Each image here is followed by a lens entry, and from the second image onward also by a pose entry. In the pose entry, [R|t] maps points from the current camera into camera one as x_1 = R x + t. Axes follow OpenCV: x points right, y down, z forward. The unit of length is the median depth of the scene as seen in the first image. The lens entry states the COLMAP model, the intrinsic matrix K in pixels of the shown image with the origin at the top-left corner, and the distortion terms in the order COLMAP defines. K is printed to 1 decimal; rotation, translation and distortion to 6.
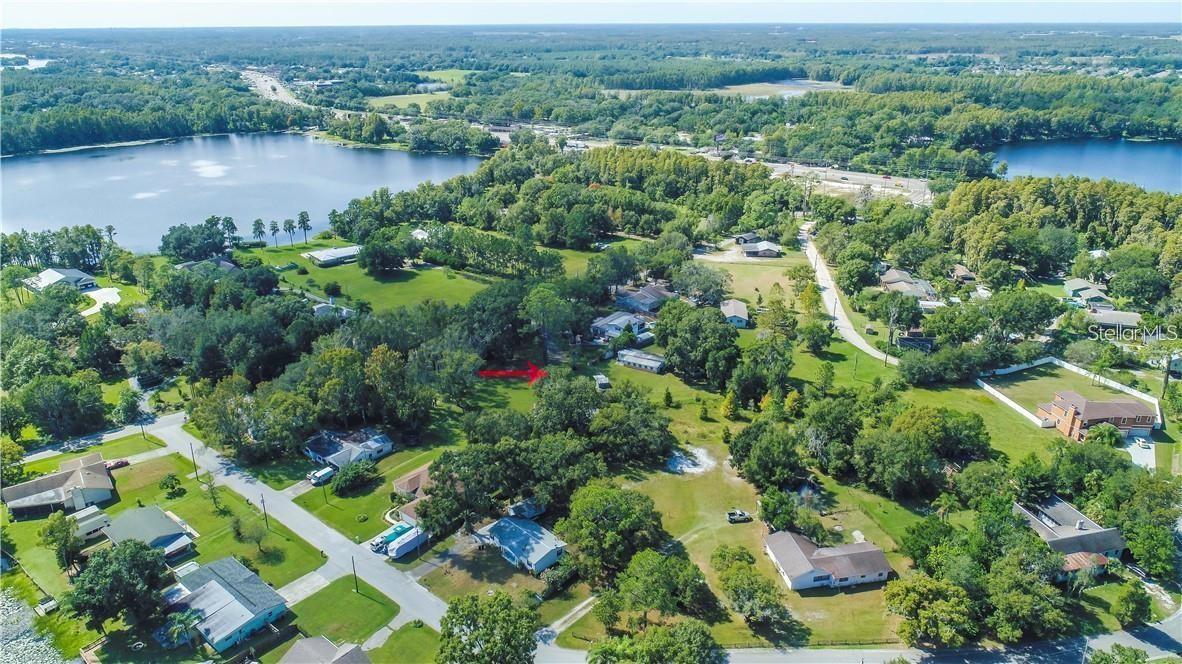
lens RADIAL K [[830.0, 0, 592.2], [0, 830.0, 331.8], [0, 0, 1]] dist [-0.005315, -0.000812]
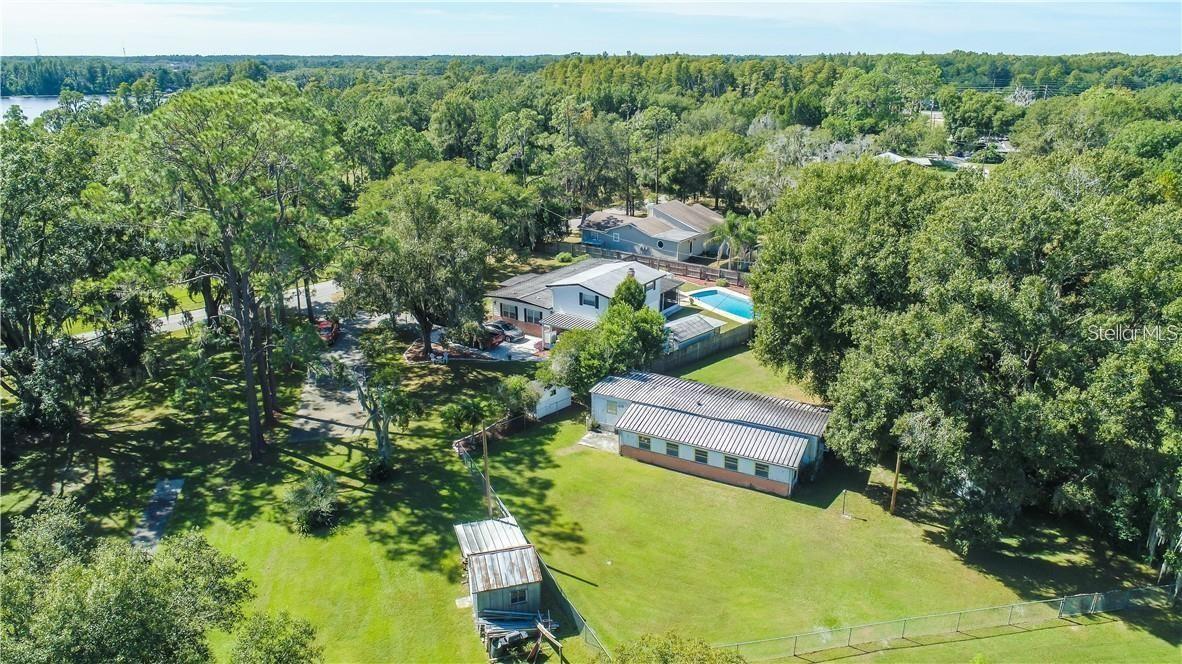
lens RADIAL K [[830.0, 0, 589.8], [0, 830.0, 333.3], [0, 0, 1]] dist [-0.005315, -0.000812]
pose [[0.999310, -0.008235, 0.036226, 0.022461], [0.009491, 0.999355, -0.034631, 0.016800], [-0.035918, 0.034951, 0.998743, 0.767095]]
